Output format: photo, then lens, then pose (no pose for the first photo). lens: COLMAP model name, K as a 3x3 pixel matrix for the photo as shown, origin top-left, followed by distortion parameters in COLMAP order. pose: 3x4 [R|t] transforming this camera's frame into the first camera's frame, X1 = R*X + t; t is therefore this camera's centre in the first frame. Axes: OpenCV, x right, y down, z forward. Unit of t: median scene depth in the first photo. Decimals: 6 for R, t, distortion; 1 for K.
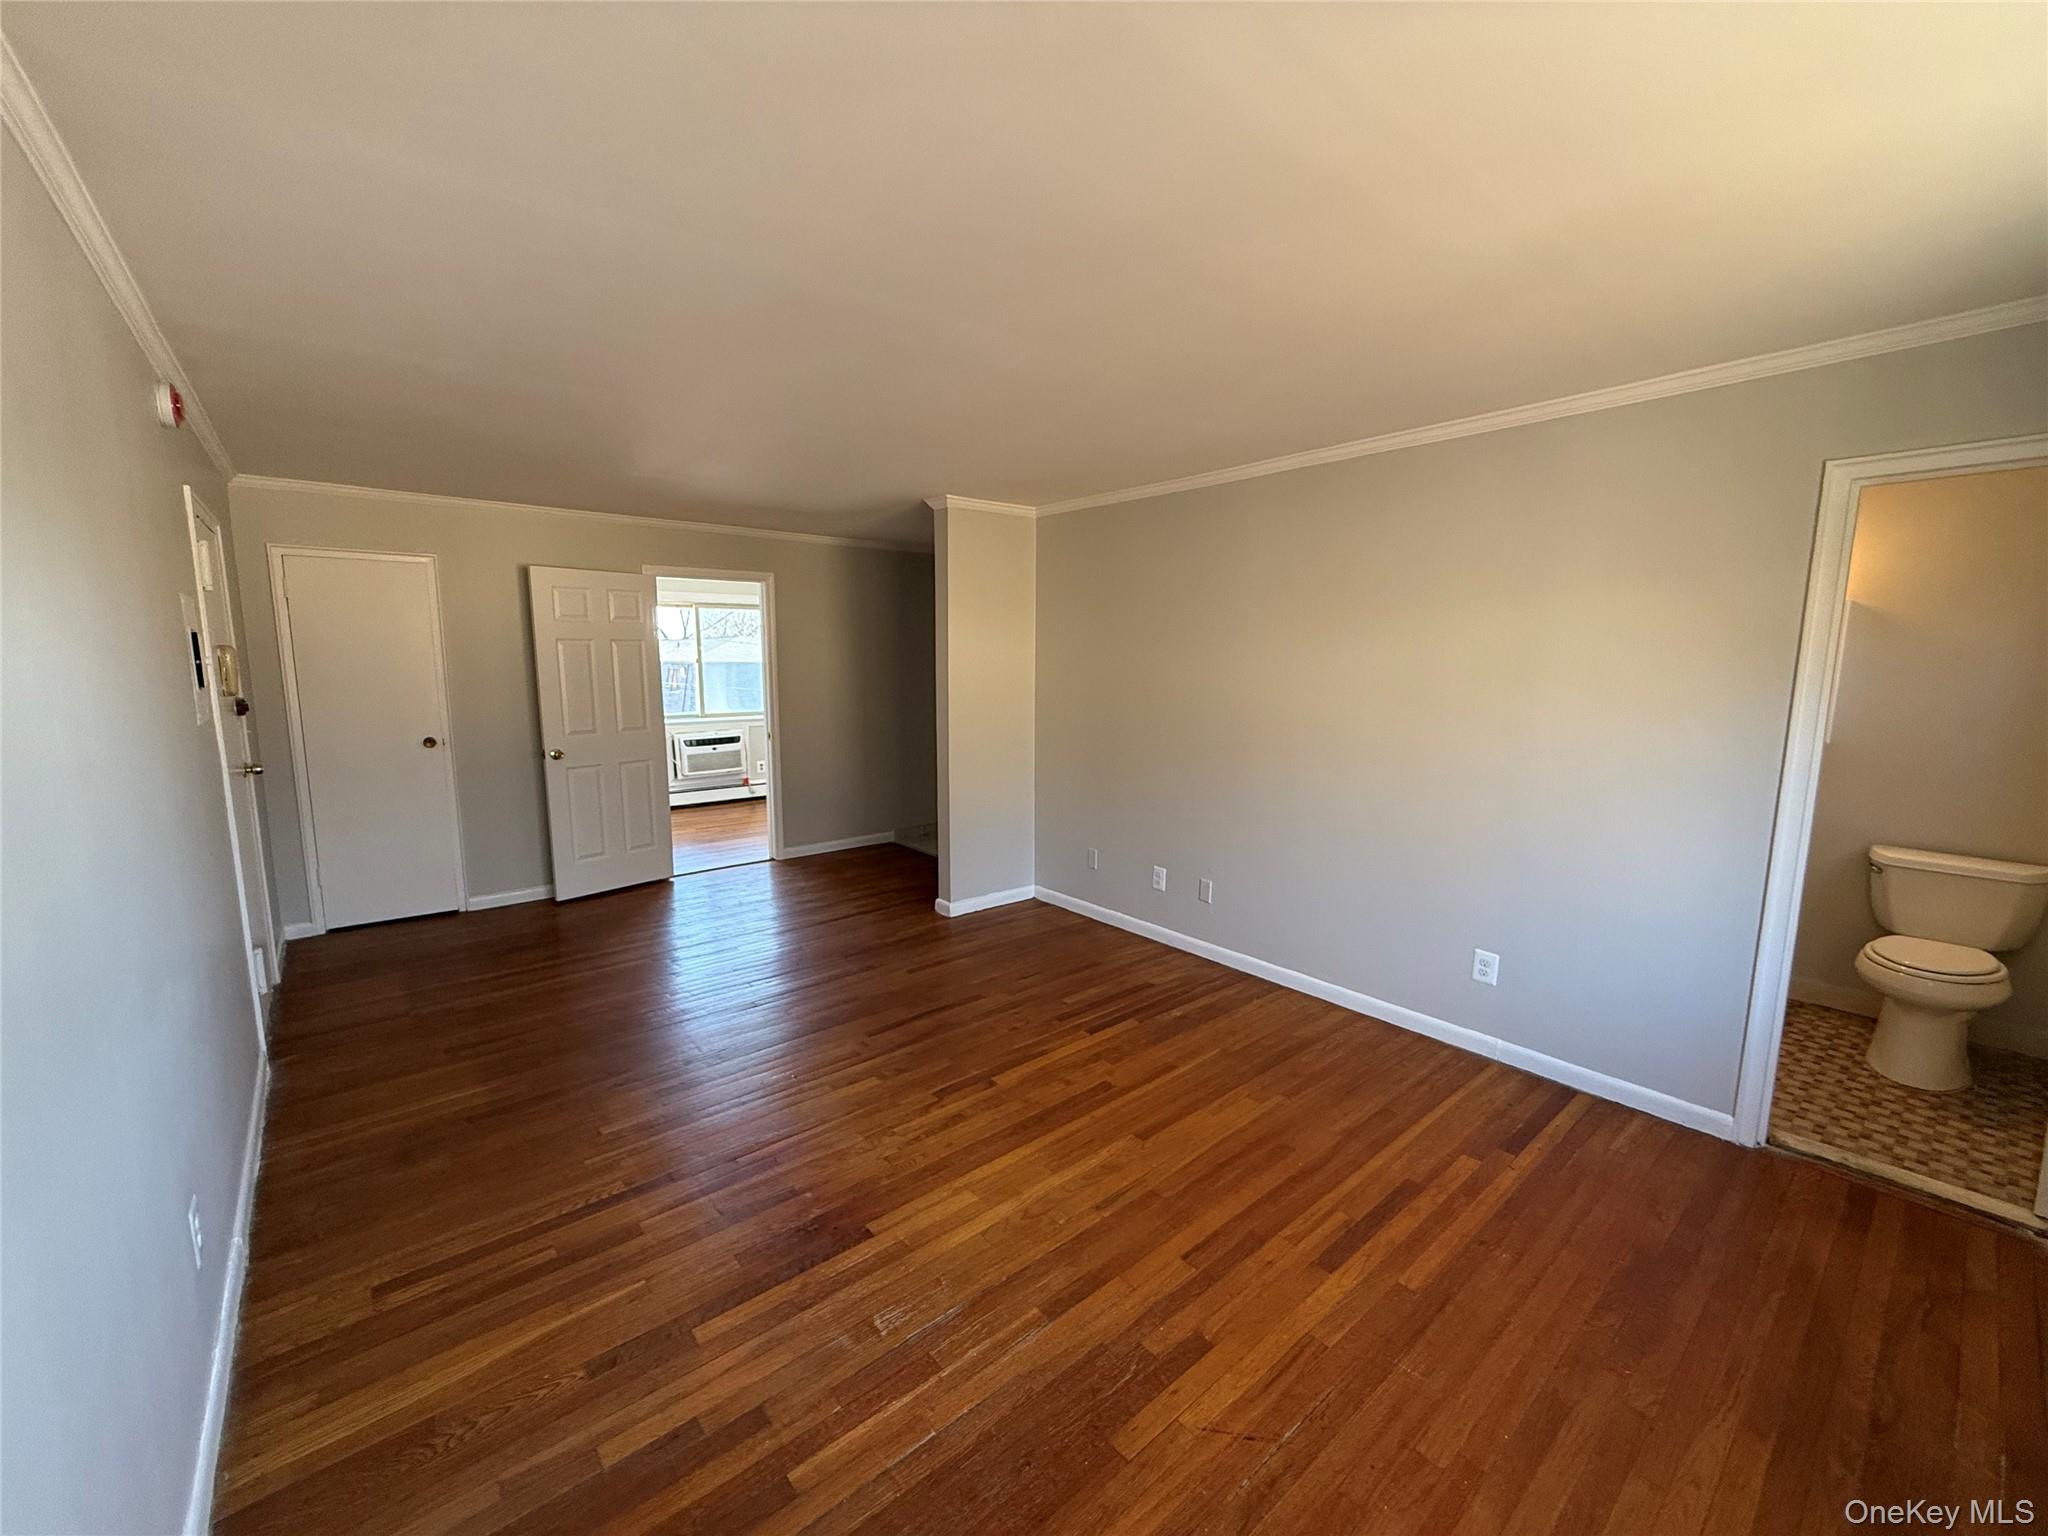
lens RADIAL K [[817.1, 0, 1025.1], [0, 817.1, 766.8], [0, 0, 1]] dist [-0.001912, 0.000151]
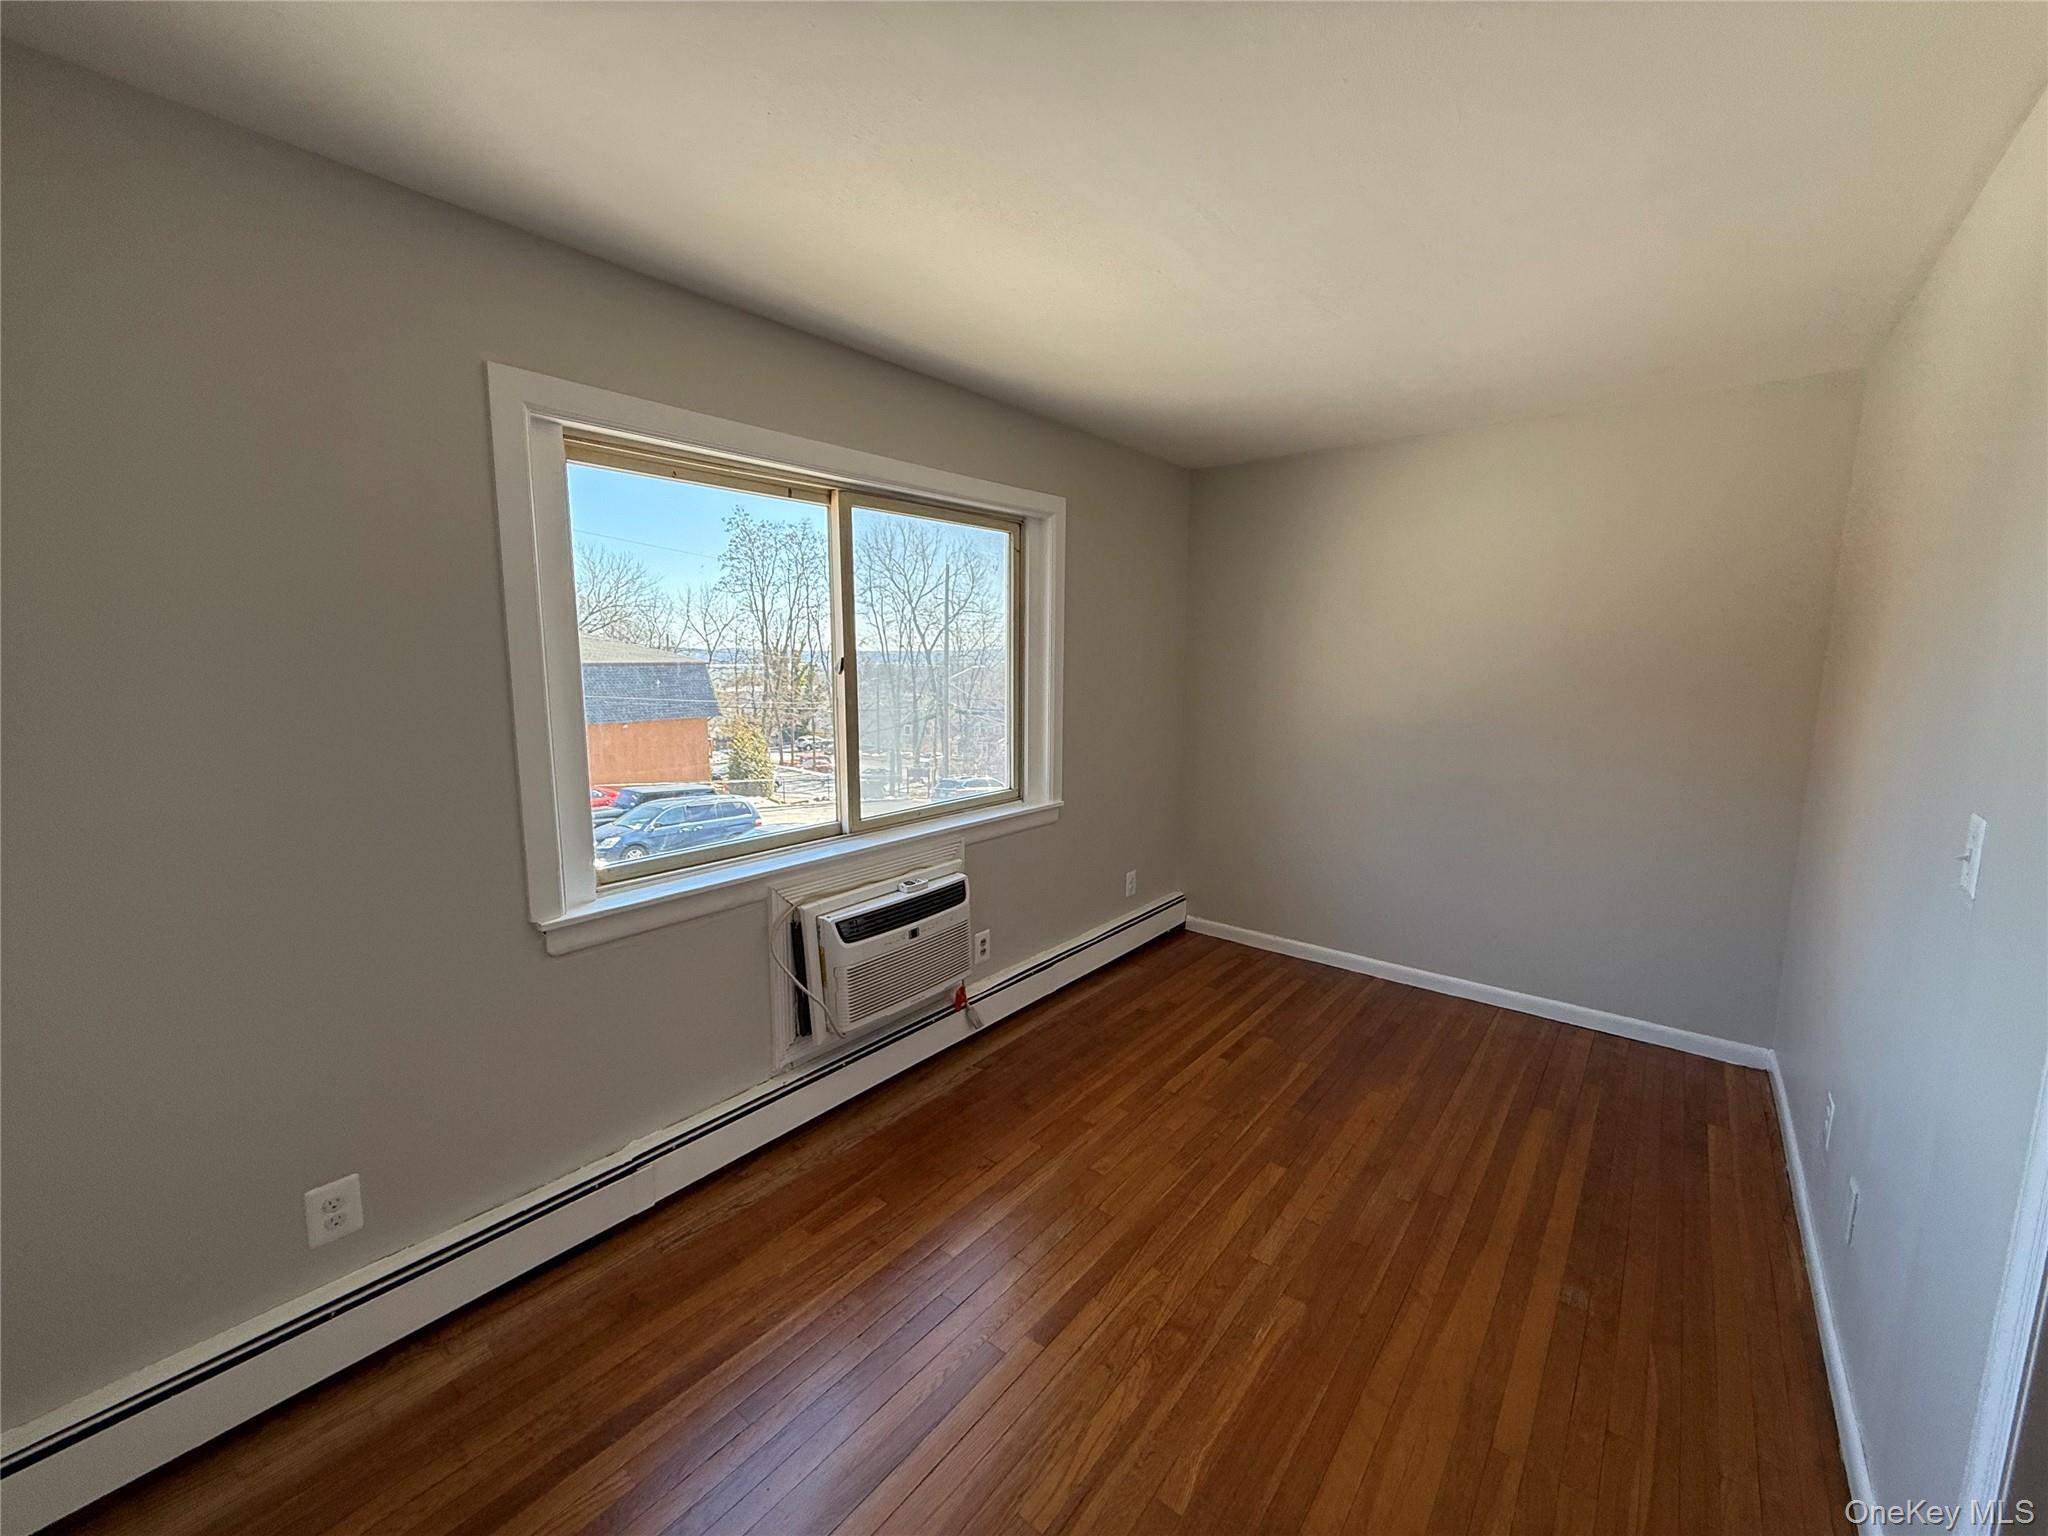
lens RADIAL K [[817.1, 0, 1031.4], [0, 817.1, 767.6], [0, 0, 1]] dist [-0.001912, 0.000151]
pose [[0.979654, -0.033767, 0.197834, -1.144490], [0.033734, 0.999425, 0.003542, -0.255925], [-0.197840, 0.003203, 0.980229, 1.920840]]
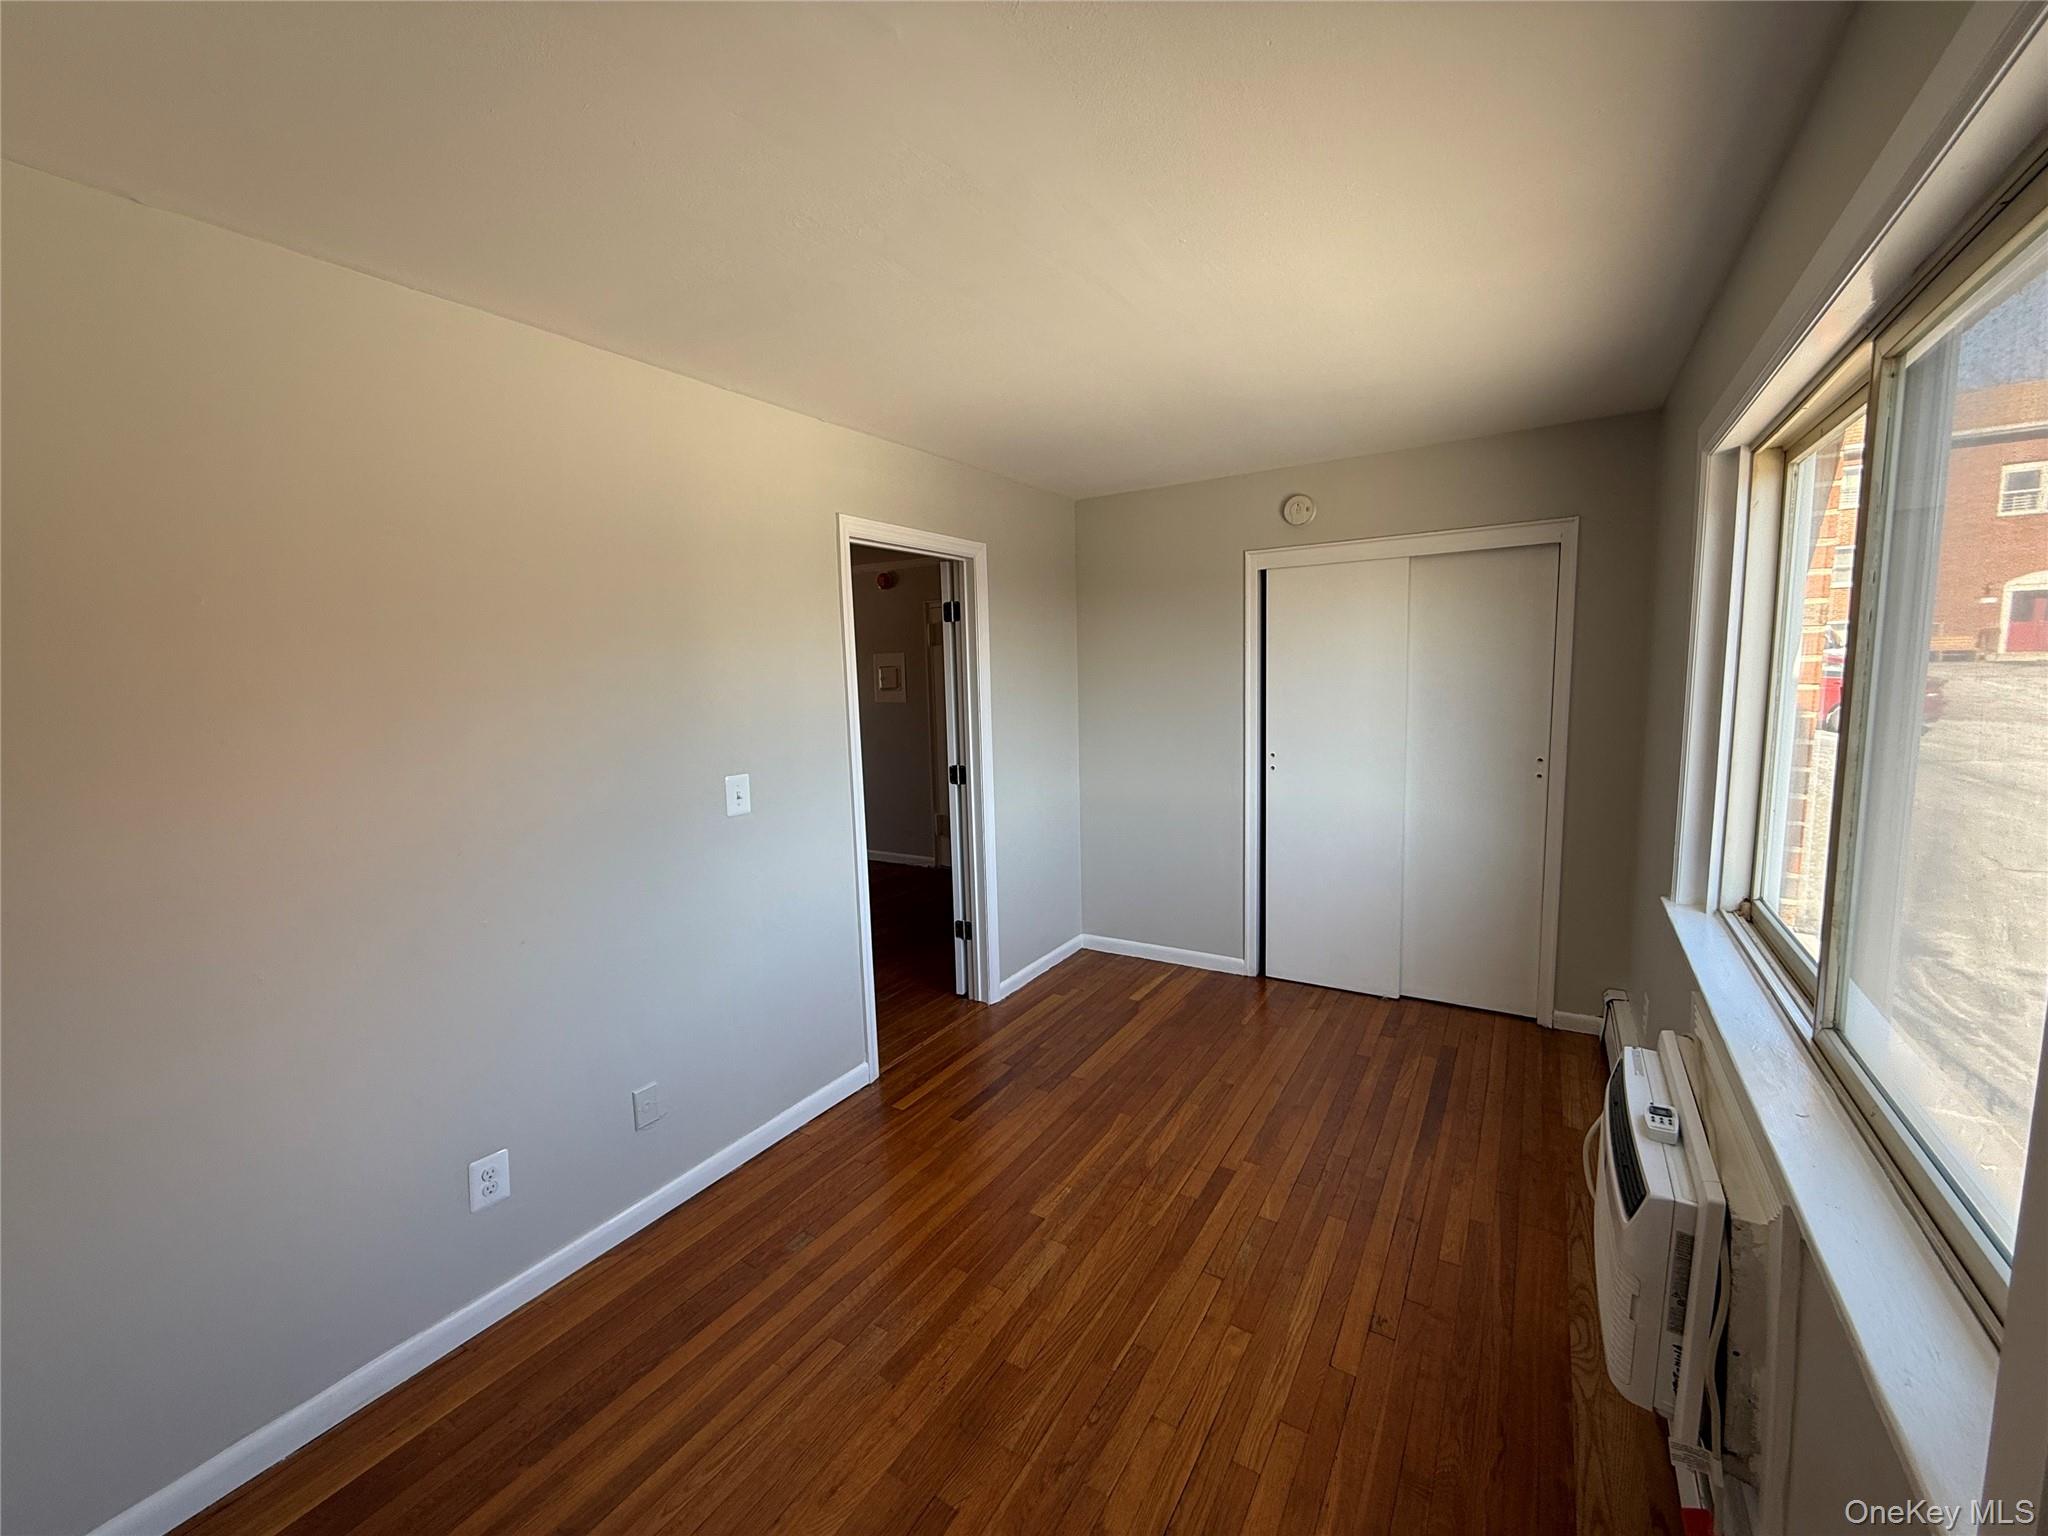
lens RADIAL K [[817.1, 0, 1027.0], [0, 817.1, 772.7], [0, 0, 1]] dist [-0.001912, 0.000151]
pose [[-0.951807, 0.060582, -0.300655, -0.572470], [-0.018626, 0.967070, 0.253829, -0.452371], [0.306132, 0.247196, -0.919335, 3.205899]]
